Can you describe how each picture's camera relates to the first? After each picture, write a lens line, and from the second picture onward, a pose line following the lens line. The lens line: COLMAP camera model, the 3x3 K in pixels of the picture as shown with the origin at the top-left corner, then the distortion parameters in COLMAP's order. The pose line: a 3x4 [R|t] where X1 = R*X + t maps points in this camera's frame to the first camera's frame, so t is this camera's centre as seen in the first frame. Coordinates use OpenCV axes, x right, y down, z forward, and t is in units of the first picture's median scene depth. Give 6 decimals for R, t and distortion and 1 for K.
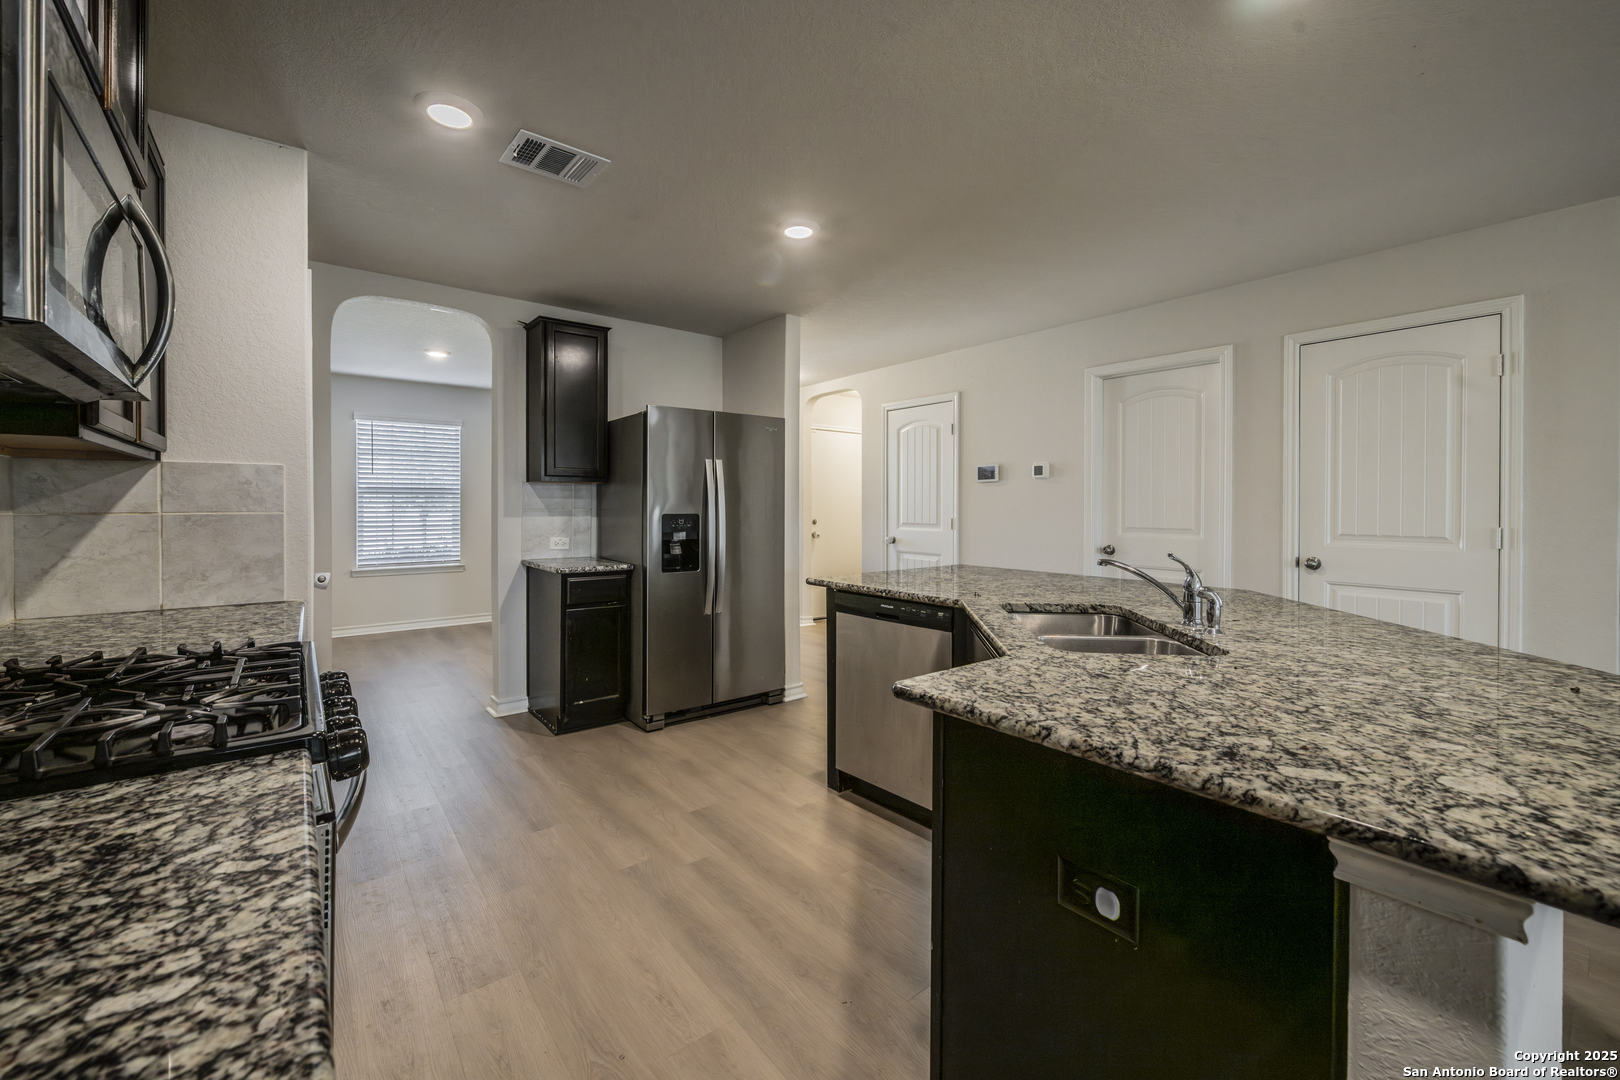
lens RADIAL K [[653.1, 0, 801.7], [0, 653.1, 515.3], [0, 0, 1]] dist [-0.002971, -0.000113]
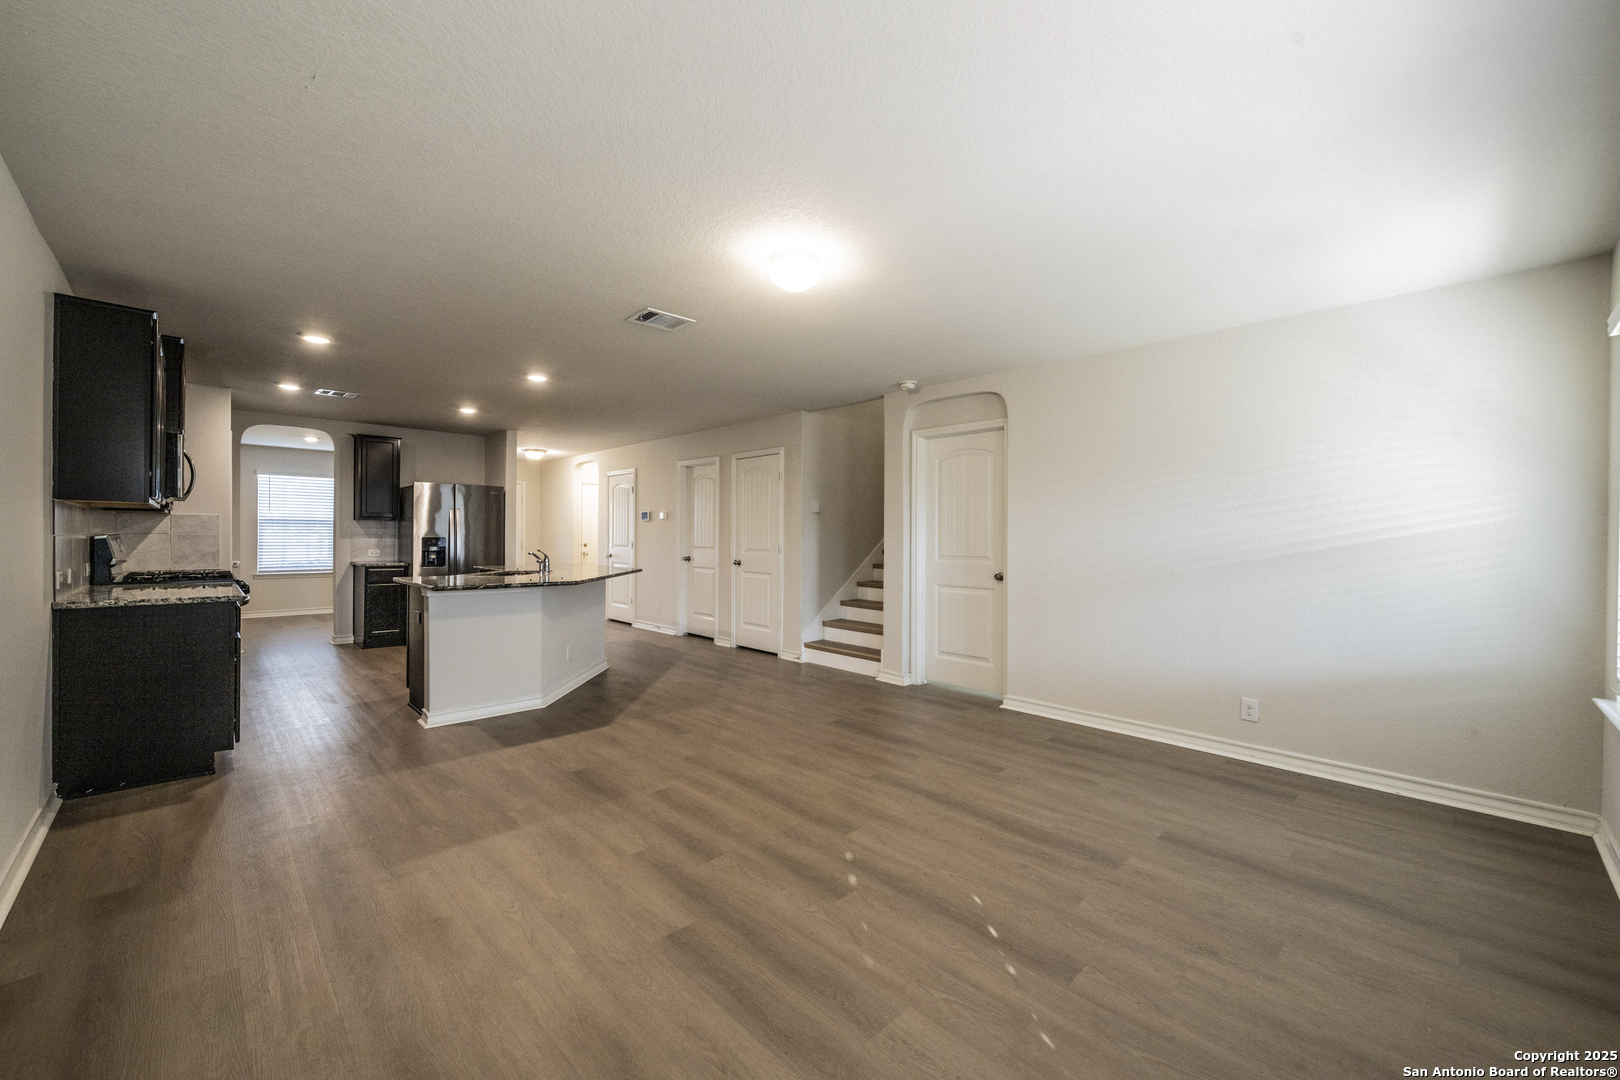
lens RADIAL K [[653.1, 0, 815.3], [0, 653.1, 542.5], [0, 0, 1]] dist [-0.002971, -0.000113]
pose [[0.994953, 0.006379, 0.100142, 0.708037], [-0.005876, 0.999969, -0.005320, 0.016583], [-0.100173, 0.004705, 0.994959, -0.989319]]
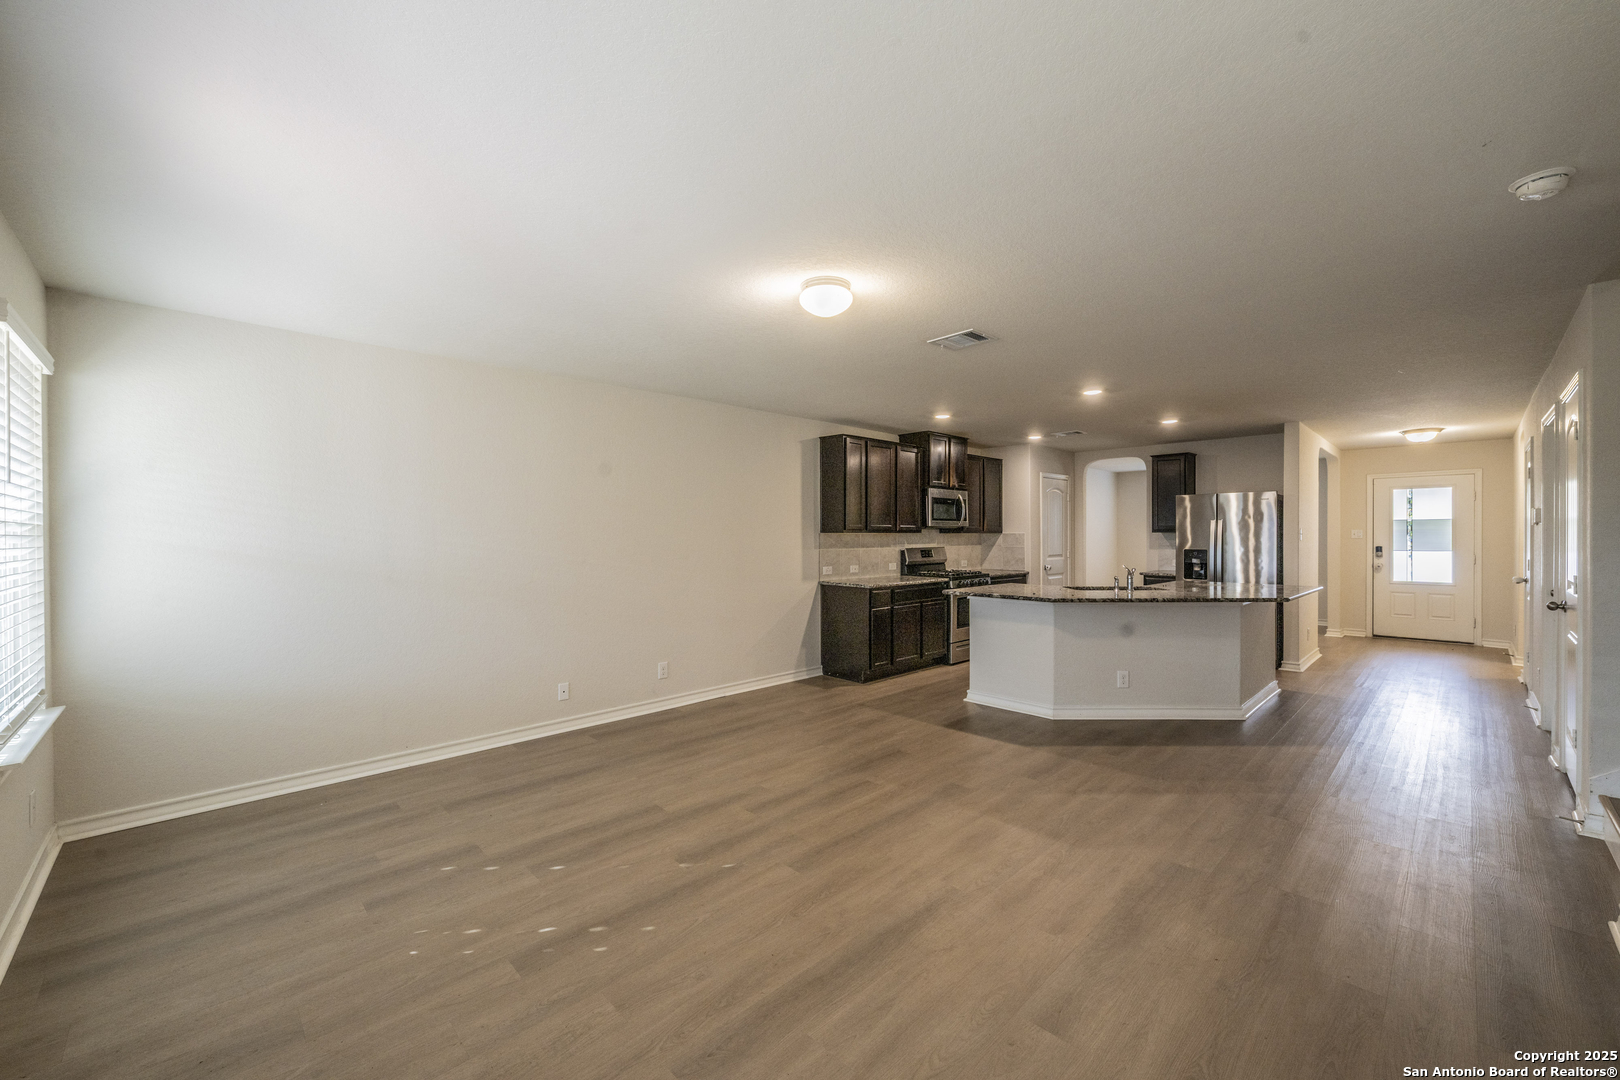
lens RADIAL K [[653.1, 0, 796.1], [0, 653.1, 539.9], [0, 0, 1]] dist [-0.002971, -0.000113]
pose [[0.064698, 0.007183, -0.997879, 1.562510], [-0.013626, 0.999887, 0.006314, -0.024751], [0.997812, 0.013189, 0.064788, -0.279718]]
